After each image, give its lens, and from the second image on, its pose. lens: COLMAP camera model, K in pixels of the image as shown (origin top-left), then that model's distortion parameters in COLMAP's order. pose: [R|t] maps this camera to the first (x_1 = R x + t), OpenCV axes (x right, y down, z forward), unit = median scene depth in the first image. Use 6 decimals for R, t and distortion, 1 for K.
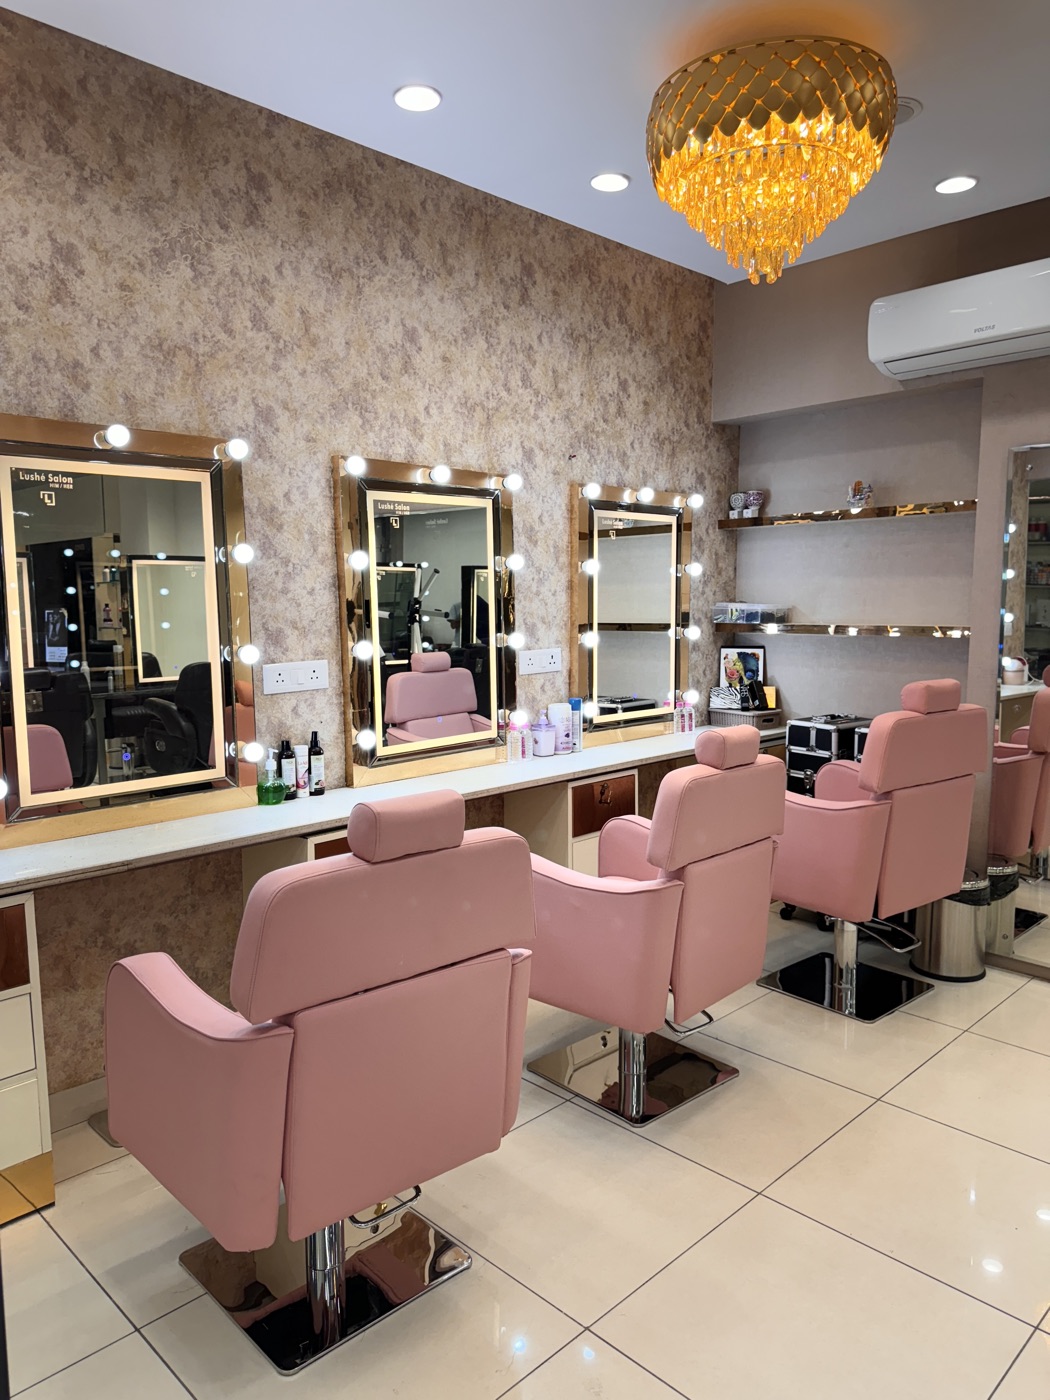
lens RADIAL K [[980.3, 0, 501.8], [0, 980.3, 698.7], [0, 0, 1]] dist [-0.002549, -0.001826]
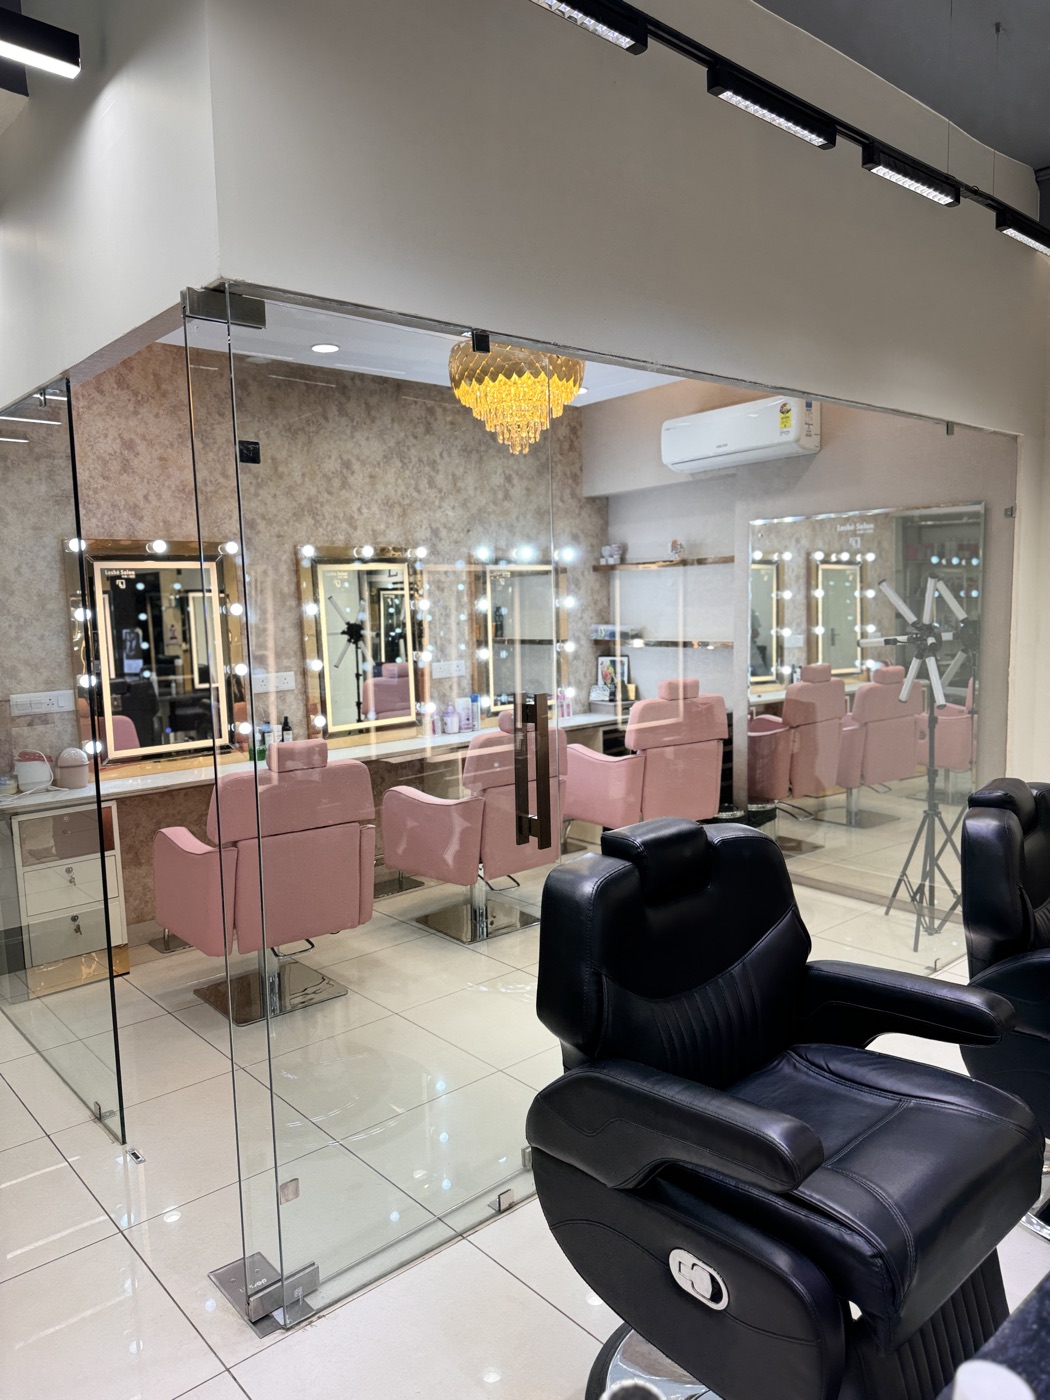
lens RADIAL K [[991.4, 0, 525.0], [0, 991.4, 700.0], [0, 0, 1]] dist [0.065250, -0.155720]
pose [[0.998302, -0.014717, -0.056359, 0.262559], [0.014725, 0.999892, -0.000272, 0.011310], [0.056357, -0.000558, 0.998411, -0.547458]]
